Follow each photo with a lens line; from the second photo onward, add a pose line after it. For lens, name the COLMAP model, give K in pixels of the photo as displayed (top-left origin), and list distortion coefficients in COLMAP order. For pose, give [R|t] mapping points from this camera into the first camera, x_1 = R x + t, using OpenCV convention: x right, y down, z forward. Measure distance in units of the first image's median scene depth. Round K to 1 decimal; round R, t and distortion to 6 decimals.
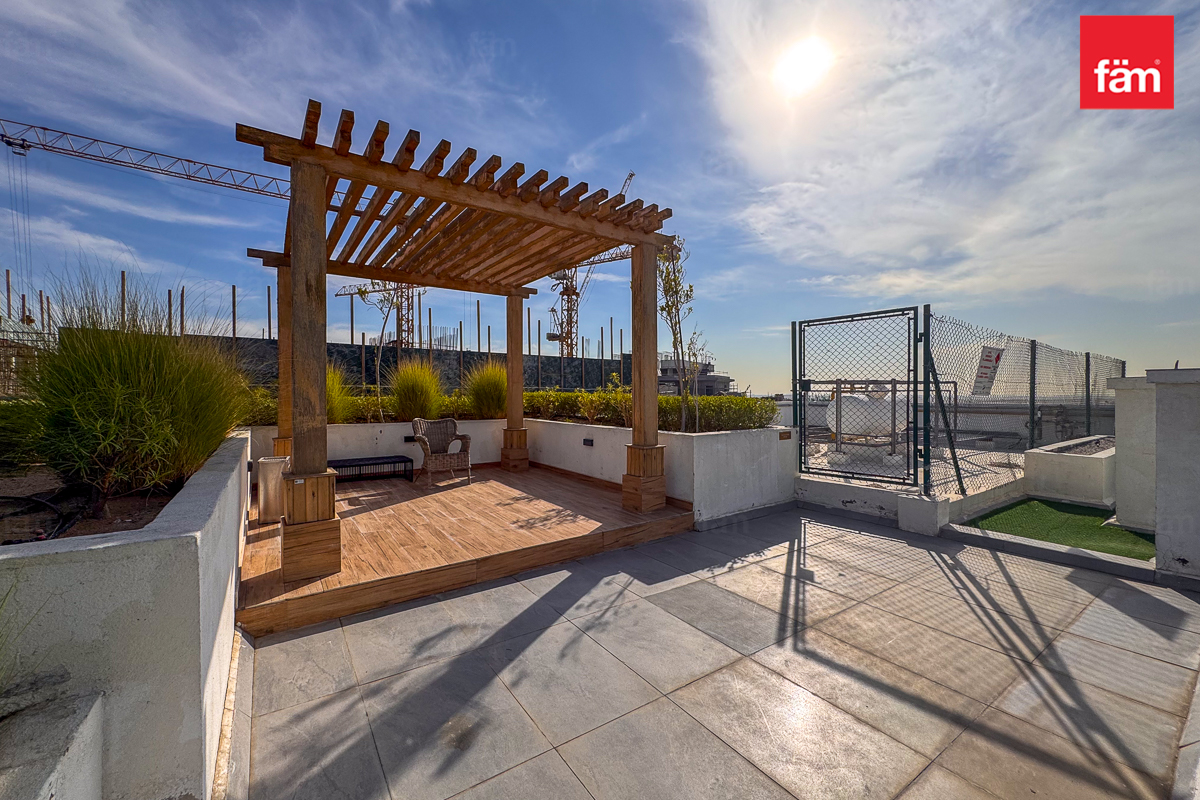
lens RADIAL K [[479.1, 0, 598.4], [0, 479.1, 403.4], [0, 0, 1]] dist [-0.001847, 0.000231]
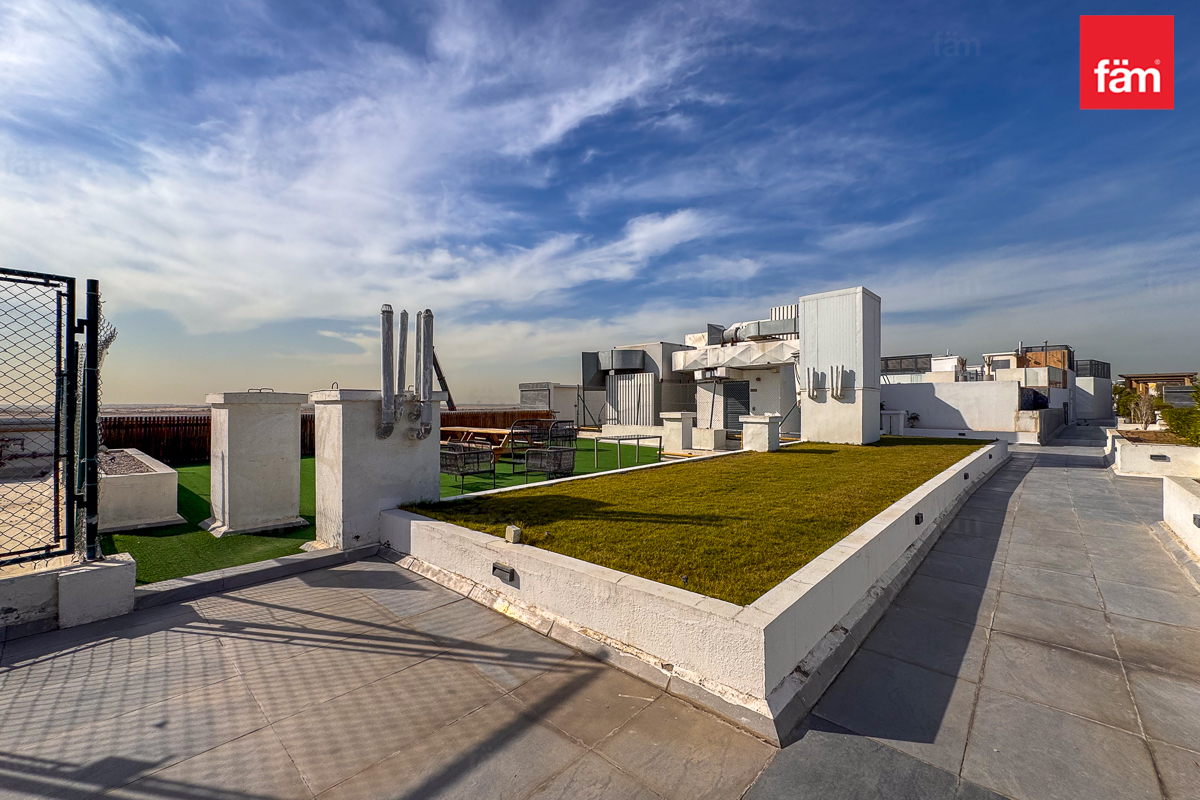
lens RADIAL K [[479.1, 0, 601.8], [0, 479.1, 404.6], [0, 0, 1]] dist [-0.001847, 0.000231]
pose [[-0.241479, -0.005781, 0.970389, -0.202062], [0.015647, 0.999829, 0.009850, -0.034715], [-0.970280, 0.017562, -0.241347, 0.646016]]
